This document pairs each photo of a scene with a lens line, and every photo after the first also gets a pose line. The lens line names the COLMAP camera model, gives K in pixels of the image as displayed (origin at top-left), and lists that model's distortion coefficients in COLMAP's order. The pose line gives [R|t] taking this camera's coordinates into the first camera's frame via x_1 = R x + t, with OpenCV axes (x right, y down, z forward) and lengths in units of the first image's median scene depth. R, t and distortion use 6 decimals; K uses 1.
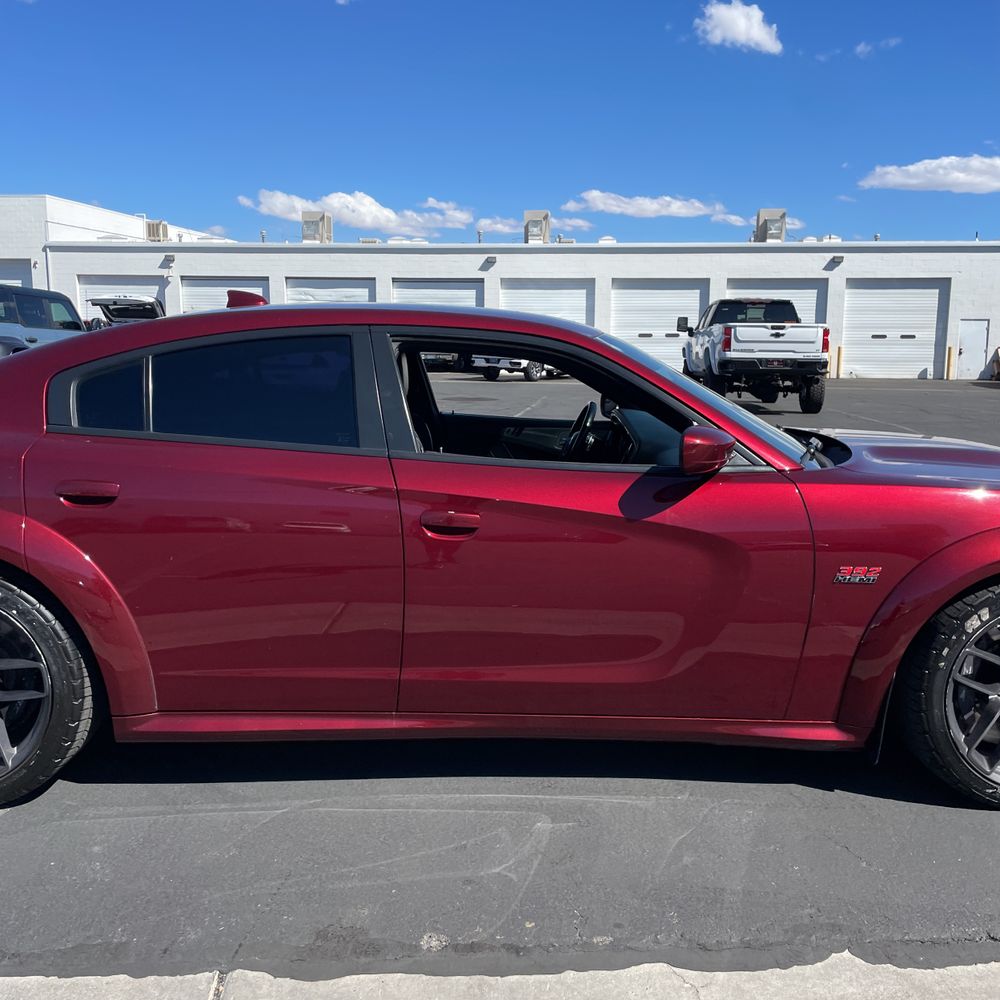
lens RADIAL K [[1002.7, 0, 497.7], [0, 1002.7, 516.2], [0, 0, 1]] dist [0.082798, -0.096540]
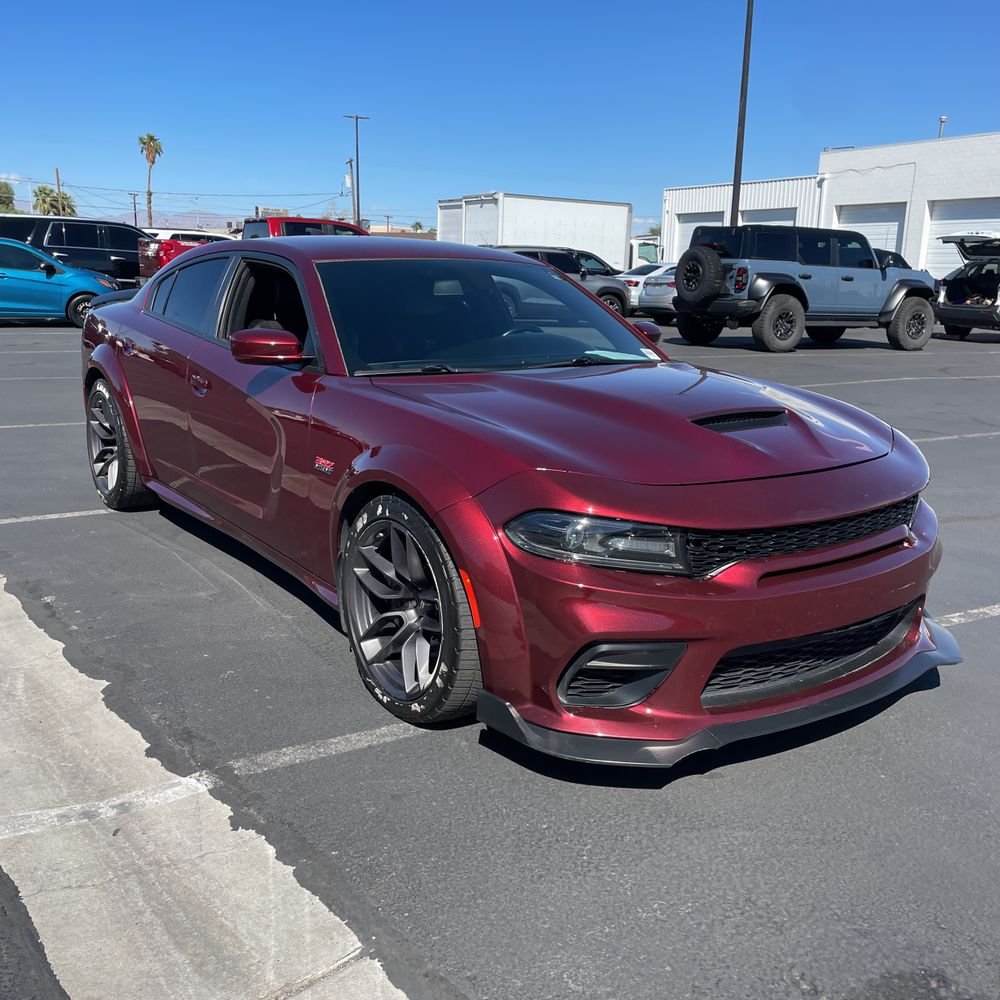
lens RADIAL K [[1002.7, 0, 497.7], [0, 1002.7, 516.2], [0, 0, 1]] dist [0.082798, -0.096540]
pose [[0.559874, 0.206792, -0.802358, 0.166436], [-0.161820, 0.976998, 0.138886, -0.009540], [0.812623, 0.052079, 0.580459, 0.055089]]
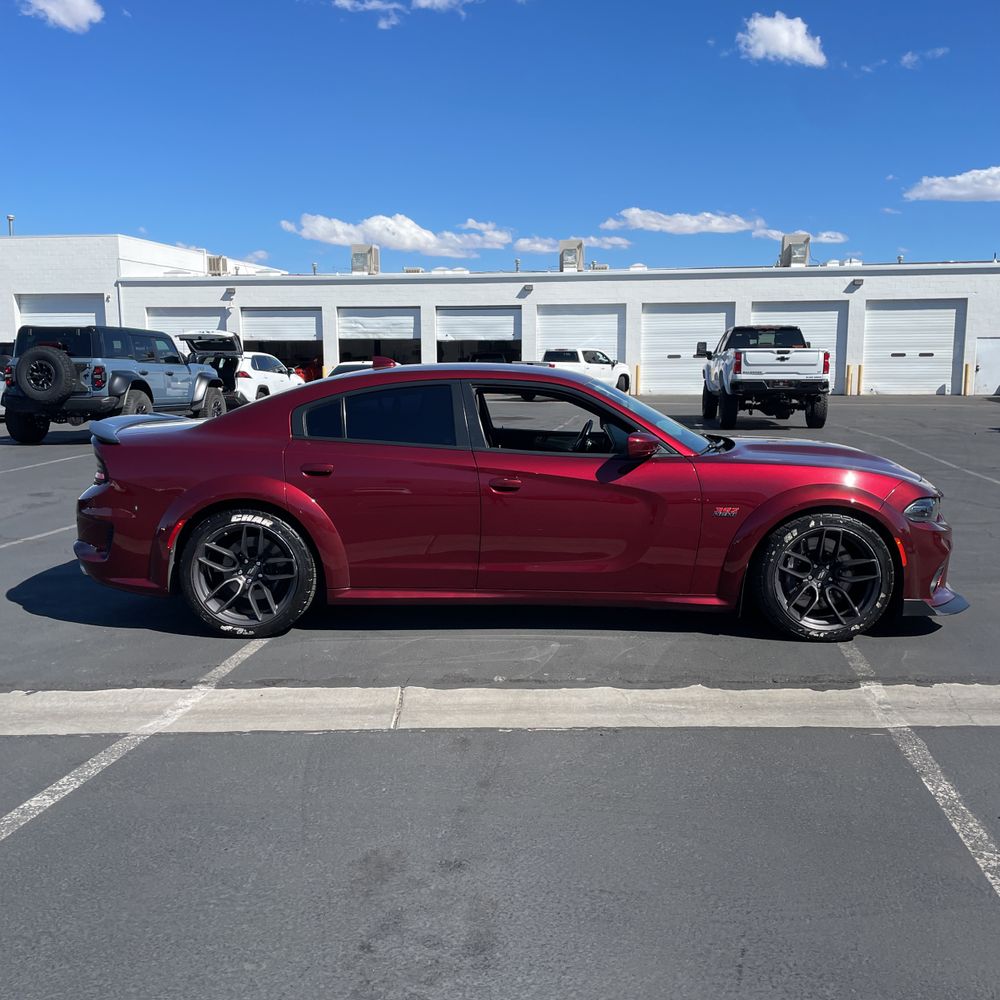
lens RADIAL K [[1022.3, 0, 433.7], [0, 1022.3, 545.8], [0, 0, 1]] dist [0.074012, -0.019924]
pose [[0.995067, 0.003645, -0.099137, 0.003044], [-0.002883, 0.999965, 0.007829, 0.011876], [0.099162, -0.007504, 0.995043, -0.104412]]
